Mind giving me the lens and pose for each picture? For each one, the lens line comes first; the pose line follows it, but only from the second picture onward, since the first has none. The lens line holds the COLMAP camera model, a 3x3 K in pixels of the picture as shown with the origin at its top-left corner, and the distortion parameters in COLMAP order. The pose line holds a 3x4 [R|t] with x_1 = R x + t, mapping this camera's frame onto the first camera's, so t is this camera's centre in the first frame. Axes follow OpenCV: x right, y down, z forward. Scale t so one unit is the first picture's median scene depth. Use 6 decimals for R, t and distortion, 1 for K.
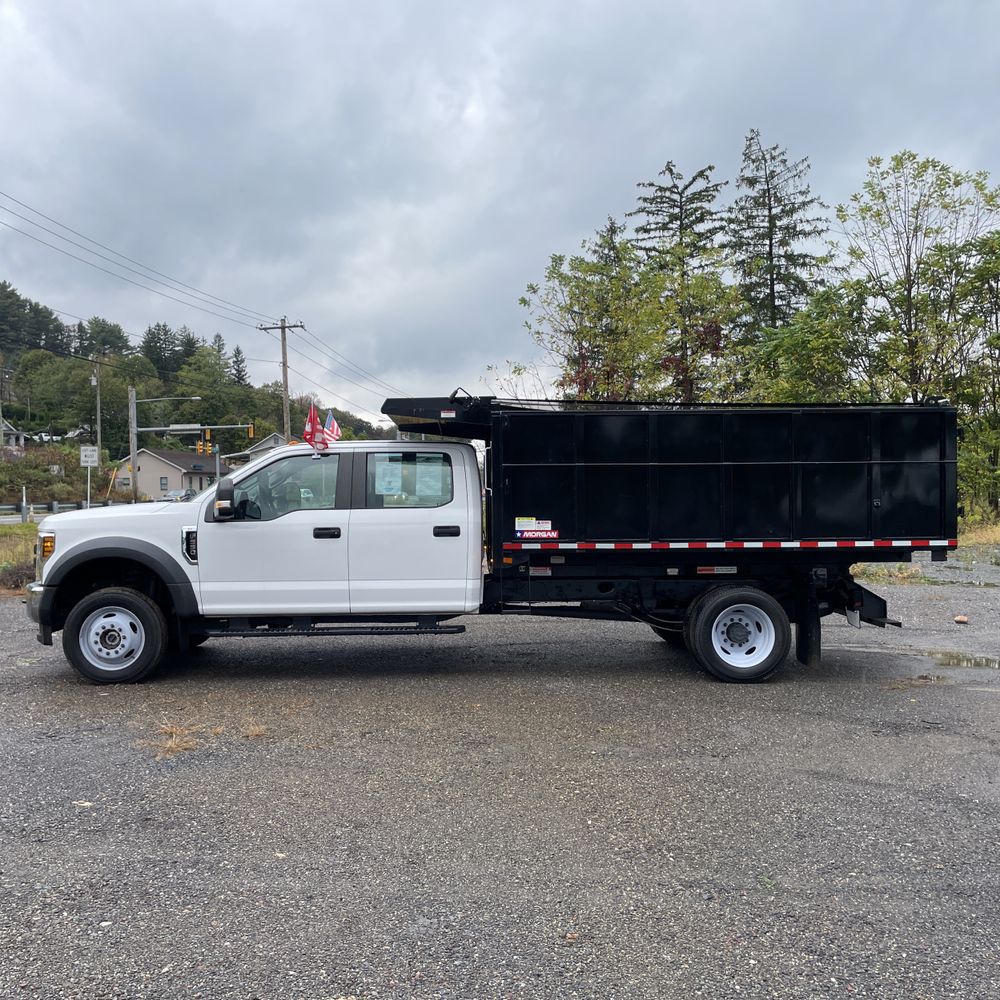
lens RADIAL K [[1027.2, 0, 492.0], [0, 1027.2, 500.2], [0, 0, 1]] dist [0.028011, 0.000000]
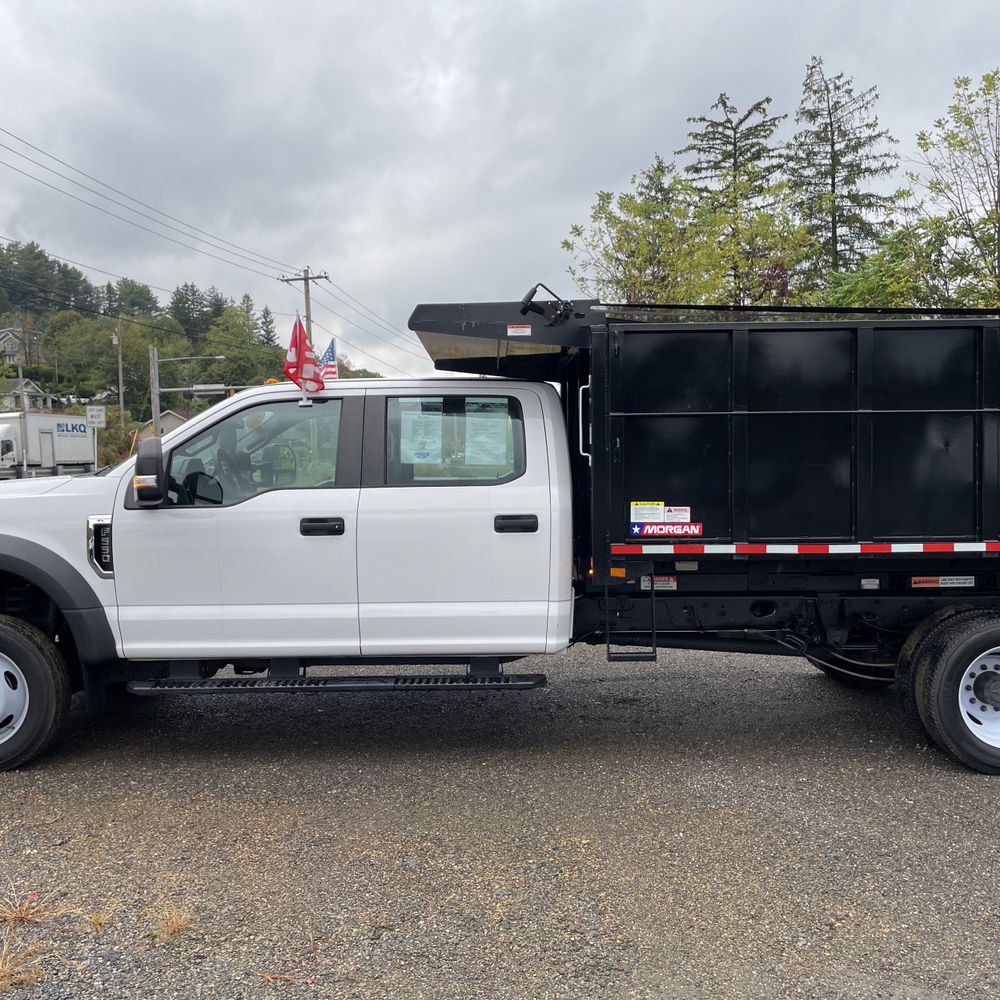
lens RADIAL K [[1027.2, 0, 501.8], [0, 1027.2, 492.9], [0, 0, 1]] dist [0.028011, 0.000000]
pose [[0.999789, -0.001843, -0.020471, -0.033347], [0.002464, 0.999536, 0.030376, -0.005527], [0.020405, -0.030420, 0.999329, 0.320603]]
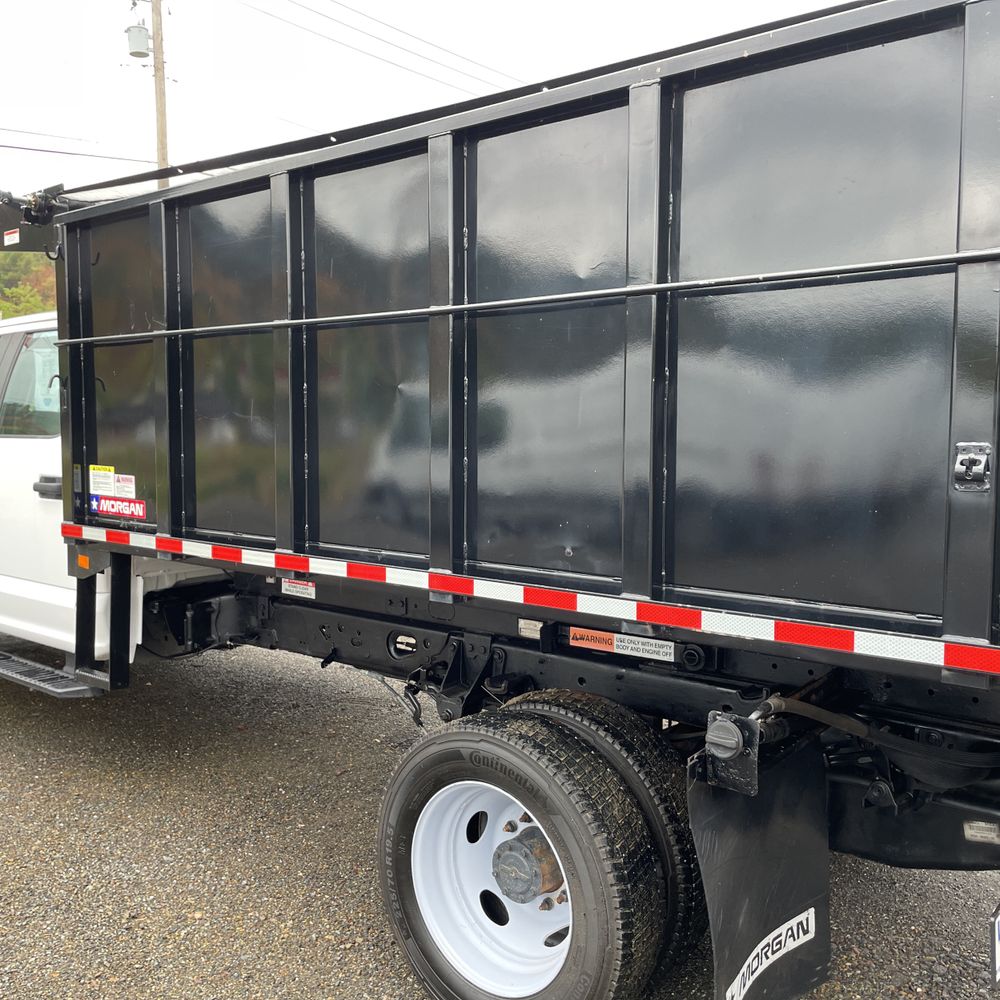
lens RADIAL K [[1027.2, 0, 494.6], [0, 1027.2, 504.9], [0, 0, 1]] dist [0.028011, 0.000000]
pose [[0.759507, 0.062707, -0.647469, 0.352625], [-0.013308, 0.996632, 0.080913, -0.002943], [0.650363, -0.052837, 0.757784, 0.635601]]
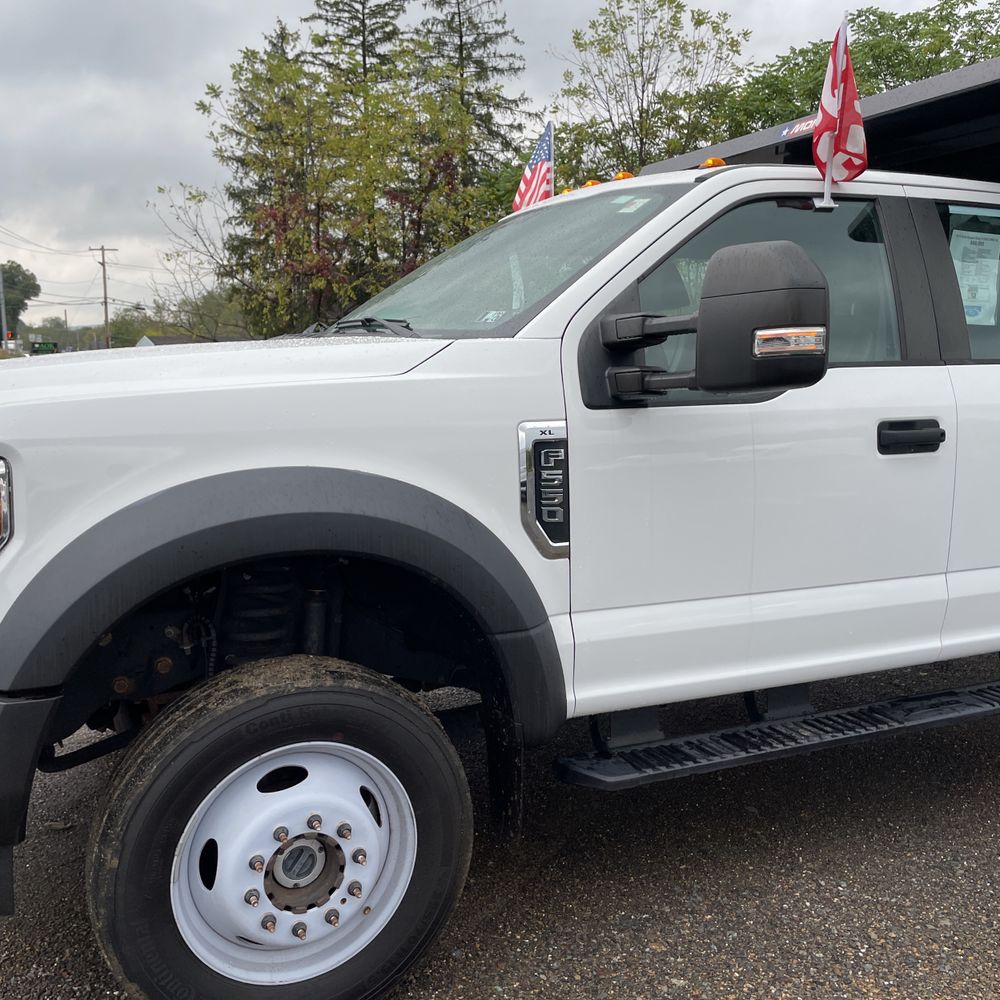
lens RADIAL K [[1027.2, 0, 499.2], [0, 1027.2, 496.1], [0, 0, 1]] dist [0.028011, 0.000000]
pose [[0.917426, -0.040082, 0.395883, -0.343873], [-0.009855, 0.992320, 0.123308, 0.009437], [-0.397785, -0.117027, 0.909984, 0.619810]]
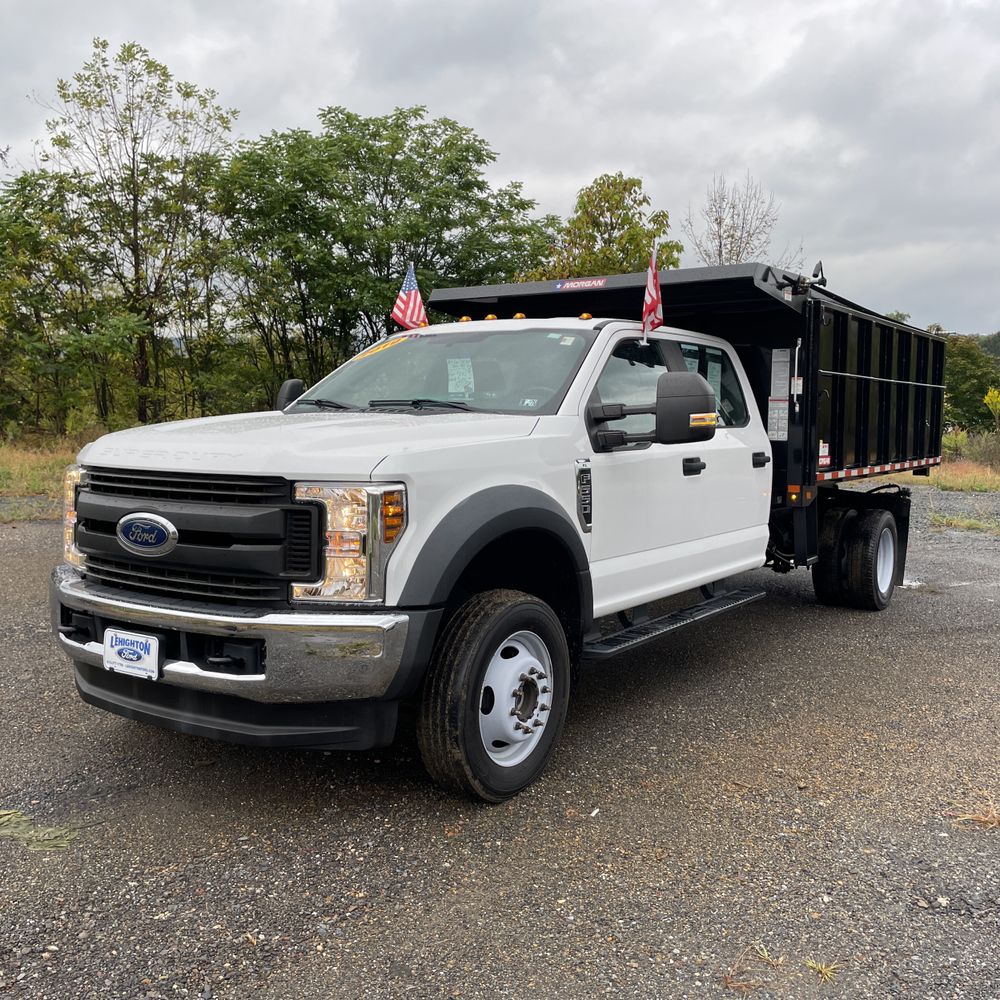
lens RADIAL K [[1027.2, 0, 501.7], [0, 1027.2, 498.0], [0, 0, 1]] dist [0.028011, 0.000000]
pose [[0.591861, -0.049998, 0.804488, -0.614384], [-0.009627, 0.997565, 0.069081, 0.007346], [-0.805982, -0.048631, 0.589939, 0.596561]]
